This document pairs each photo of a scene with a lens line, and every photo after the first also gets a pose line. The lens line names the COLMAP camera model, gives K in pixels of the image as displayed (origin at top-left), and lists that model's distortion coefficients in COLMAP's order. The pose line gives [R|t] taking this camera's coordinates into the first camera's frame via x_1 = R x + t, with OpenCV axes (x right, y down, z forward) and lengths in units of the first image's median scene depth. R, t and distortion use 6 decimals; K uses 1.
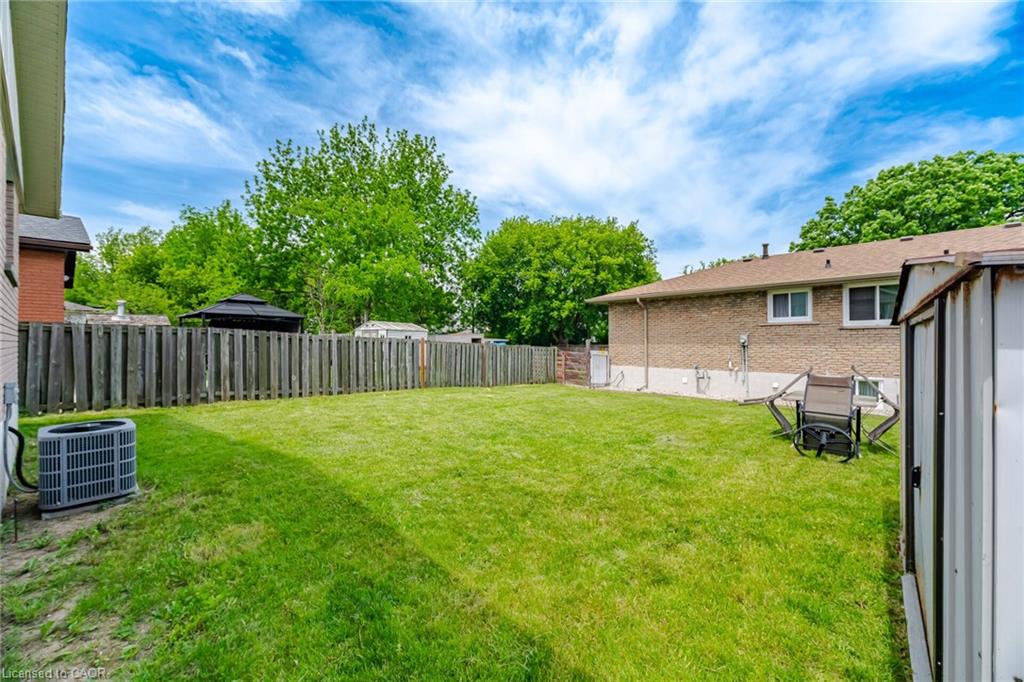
lens RADIAL K [[416.4, 0, 512.0], [0, 416.4, 341.0], [0, 0, 1]] dist [-0.000857, -0.000114]
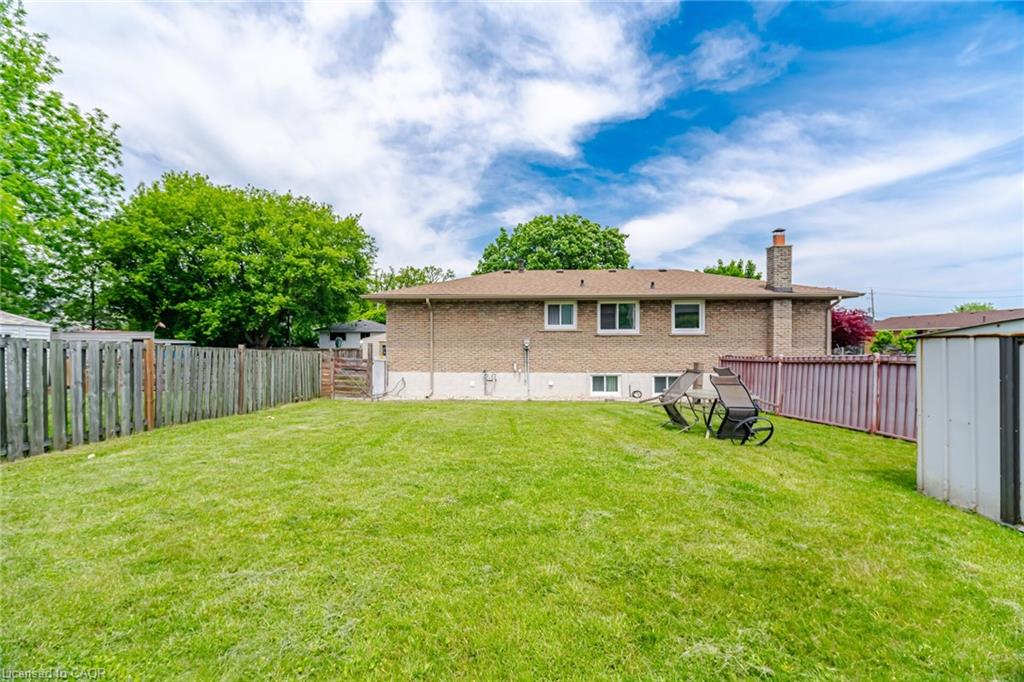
lens RADIAL K [[415.1, 0, 512.0], [0, 415.1, 341.0], [0, 0, 1]] dist [0.033562, -0.017106]
pose [[0.732509, 0.005834, 0.680732, -0.085533], [-0.003548, 0.999982, -0.004752, -0.002125], [-0.680748, 0.001065, 0.732517, 0.085717]]
